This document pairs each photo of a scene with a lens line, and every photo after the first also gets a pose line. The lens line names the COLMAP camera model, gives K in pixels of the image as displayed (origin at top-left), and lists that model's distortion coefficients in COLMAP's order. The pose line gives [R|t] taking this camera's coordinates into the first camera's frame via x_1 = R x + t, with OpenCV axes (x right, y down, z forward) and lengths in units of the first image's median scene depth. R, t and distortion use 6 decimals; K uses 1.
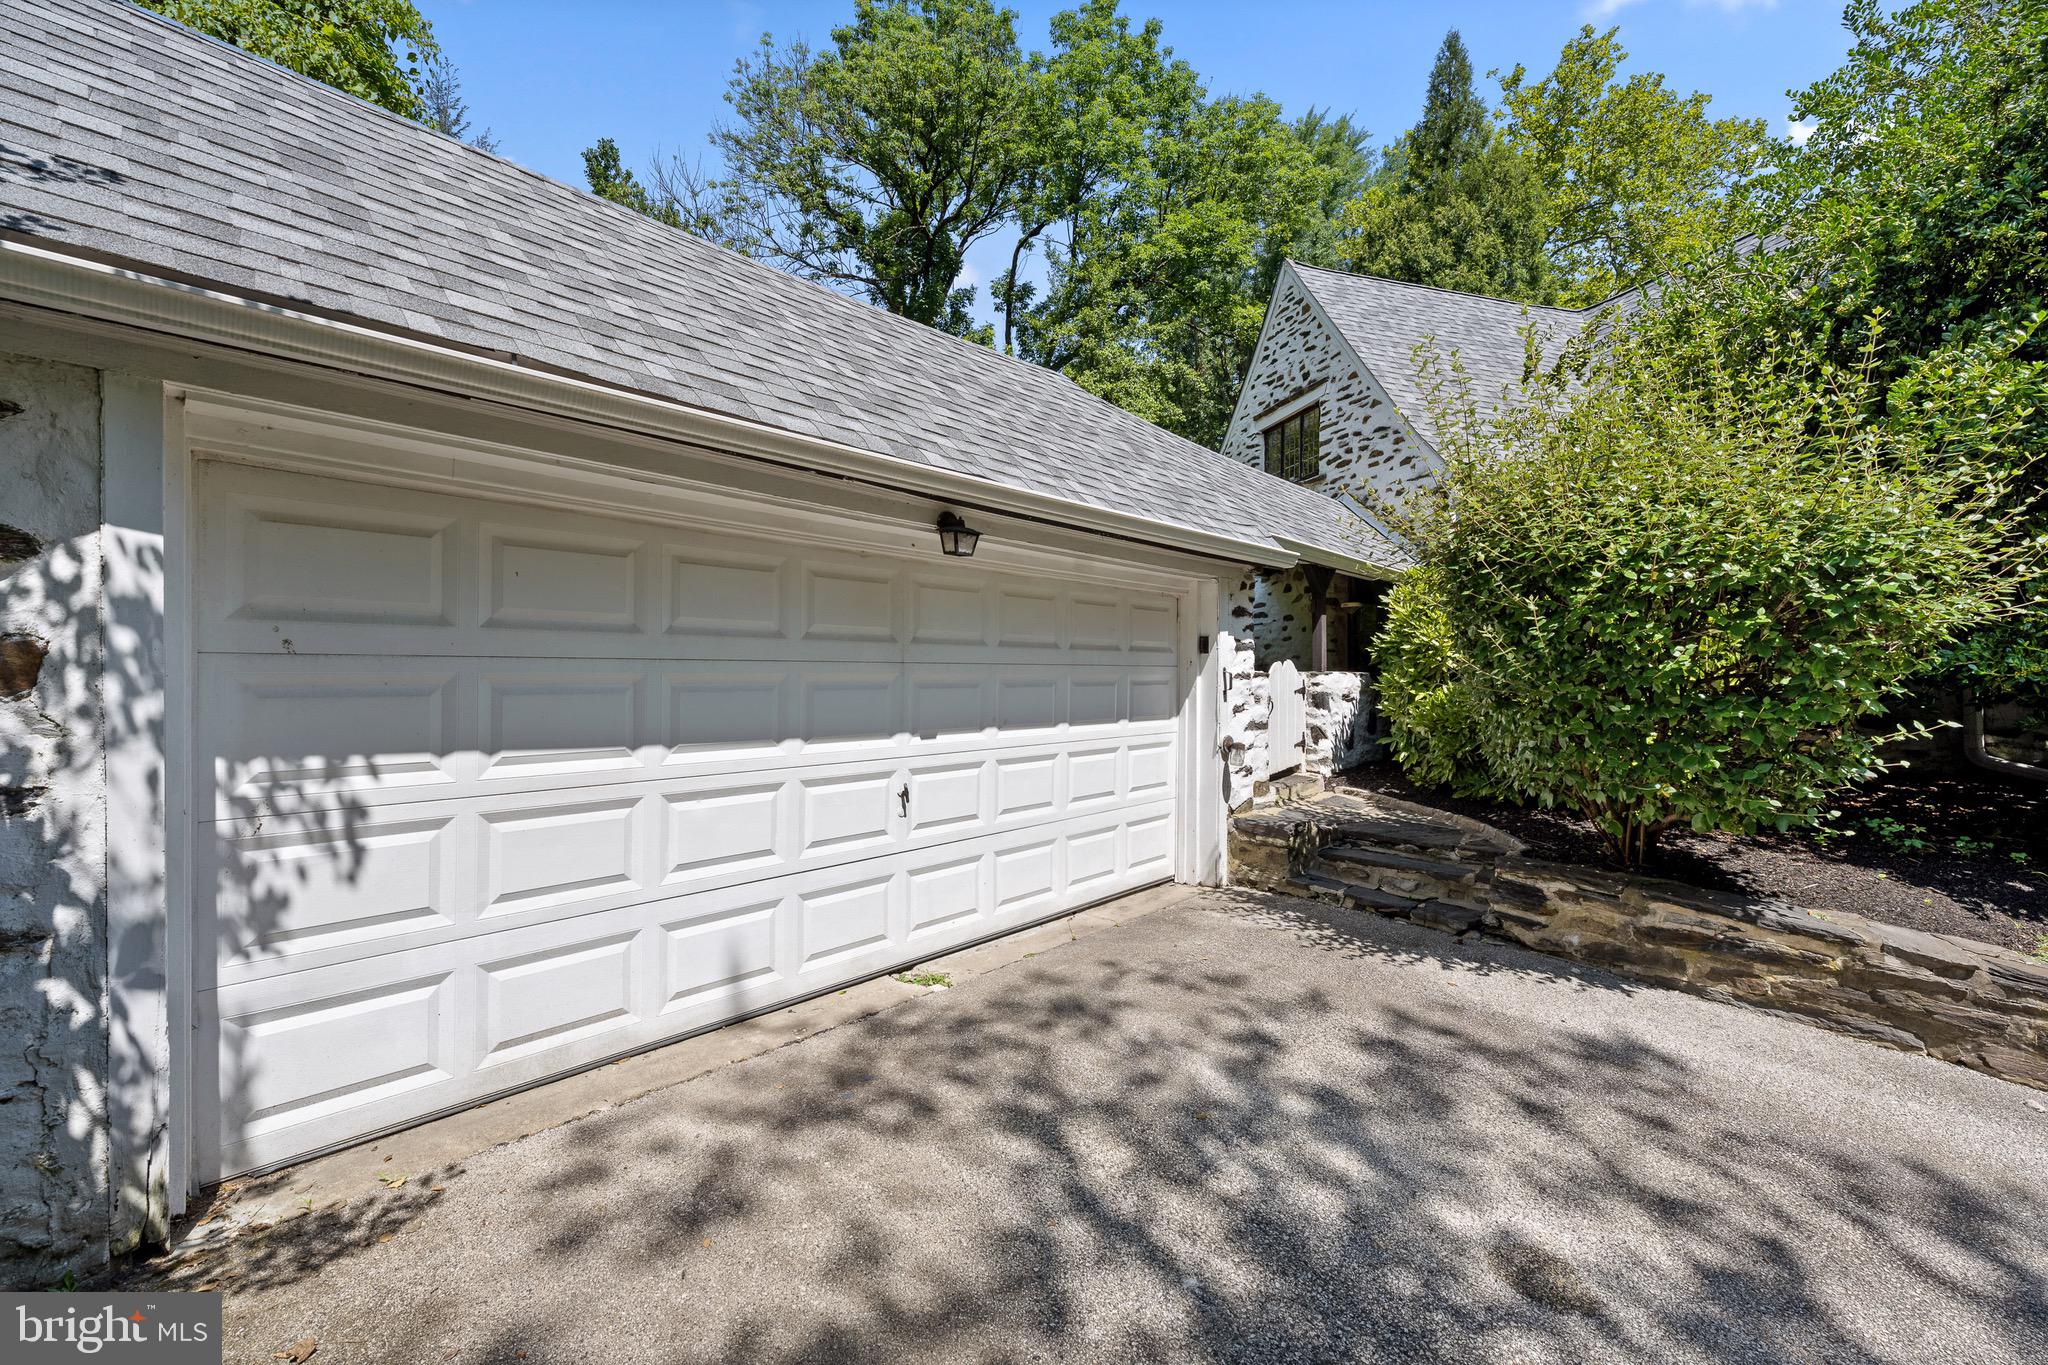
lens RADIAL K [[845.6, 0, 1021.3], [0, 845.6, 673.6], [0, 0, 1]] dist [0.004482, -0.000986]
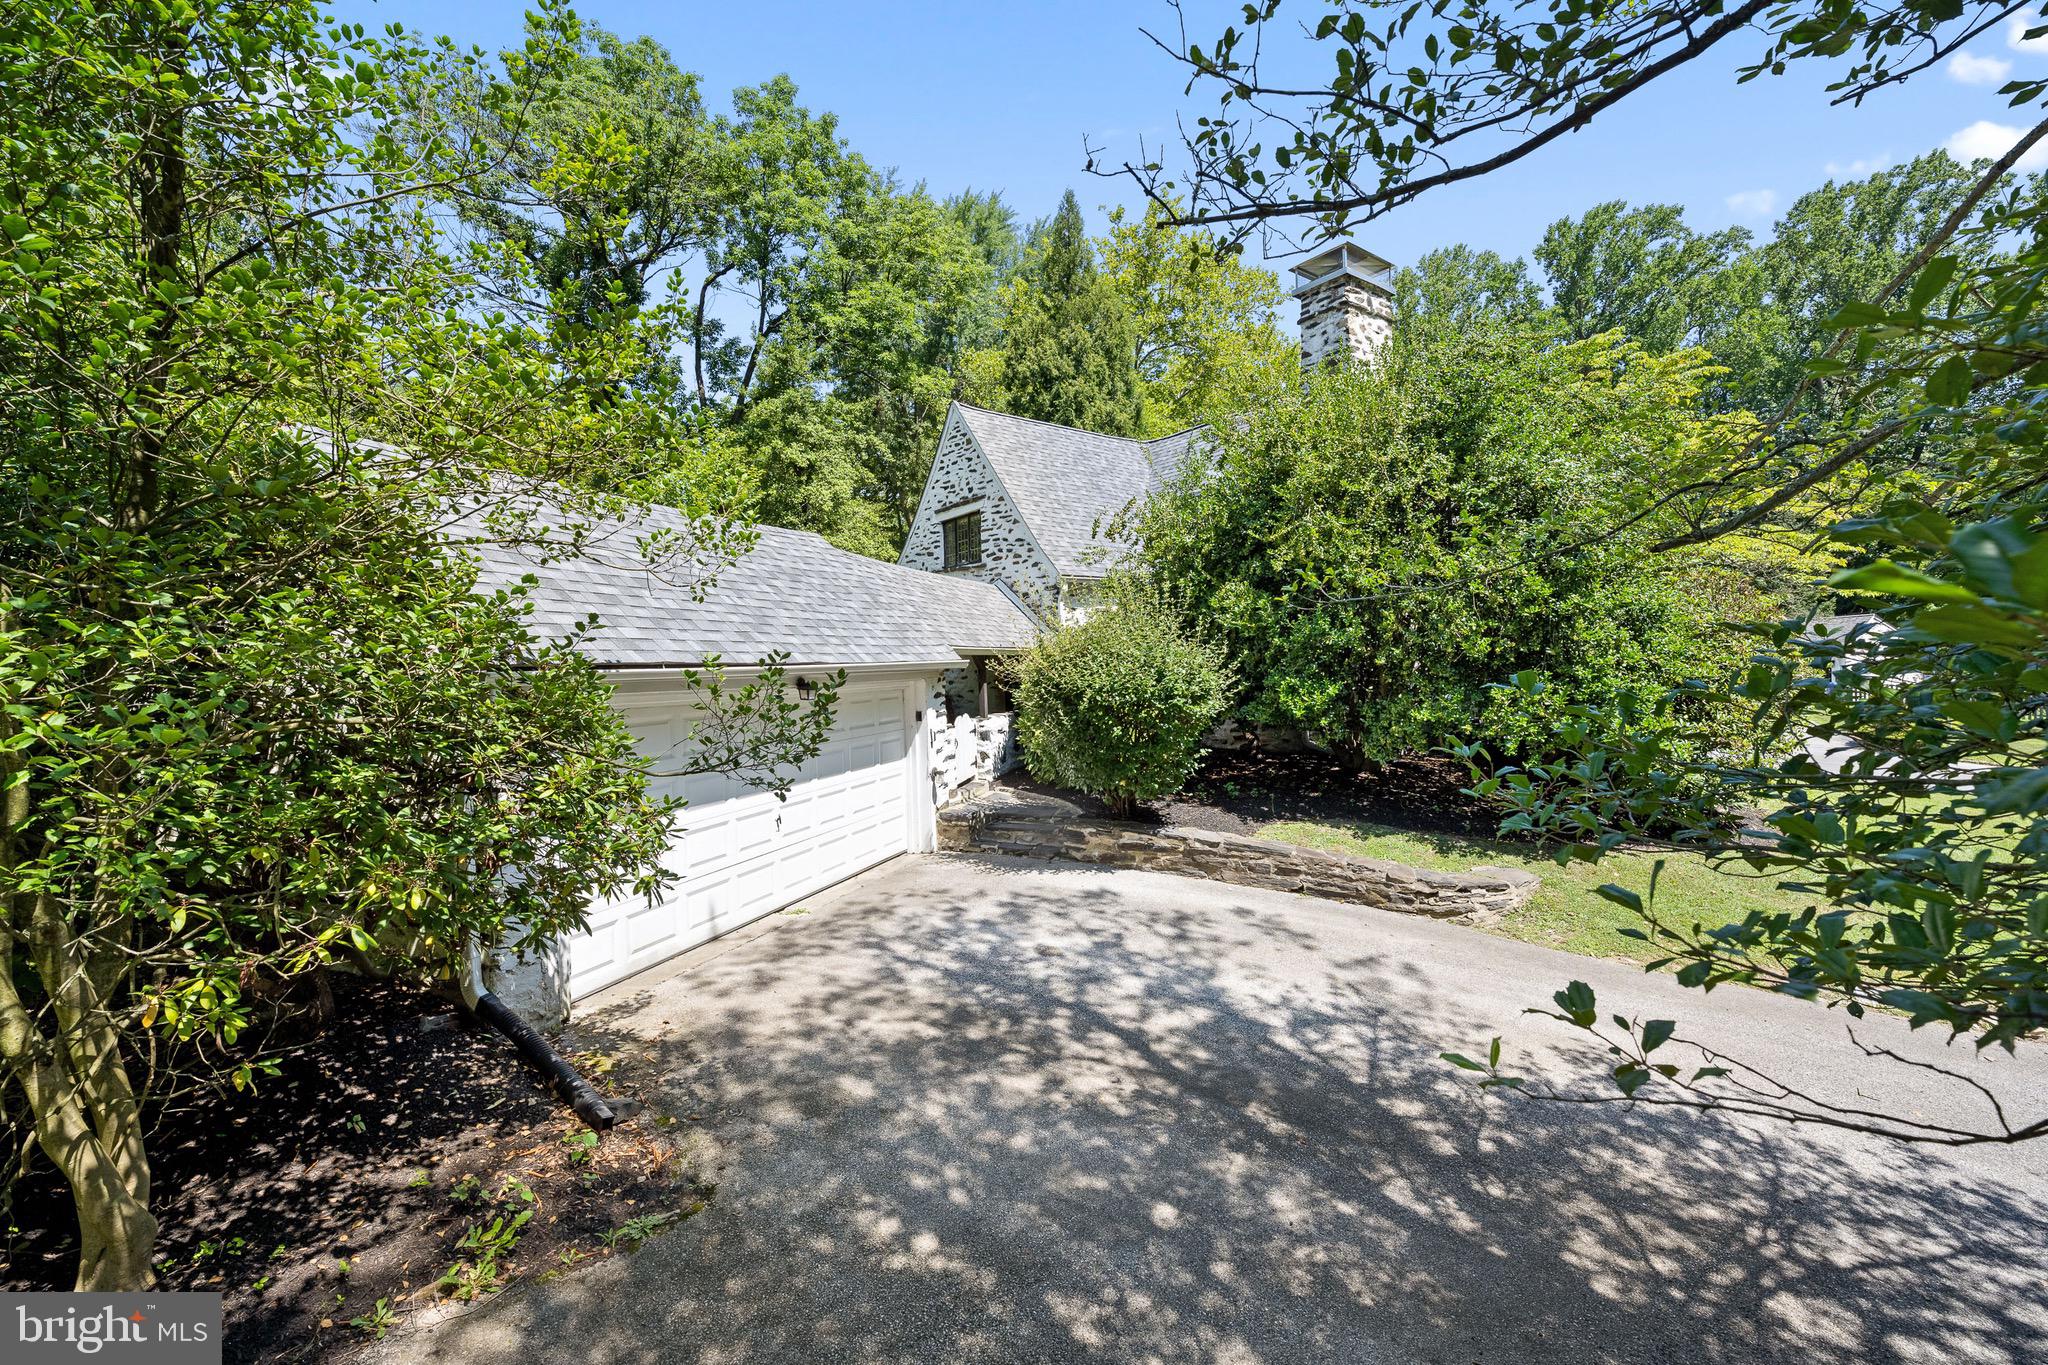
lens RADIAL K [[845.6, 0, 1036.9], [0, 845.6, 680.9], [0, 0, 1]] dist [0.004482, -0.000986]
pose [[0.925879, -0.044046, 0.375243, -0.209337], [0.037282, 0.998985, 0.025272, -0.141168], [-0.375975, -0.009409, 0.926582, -0.709567]]
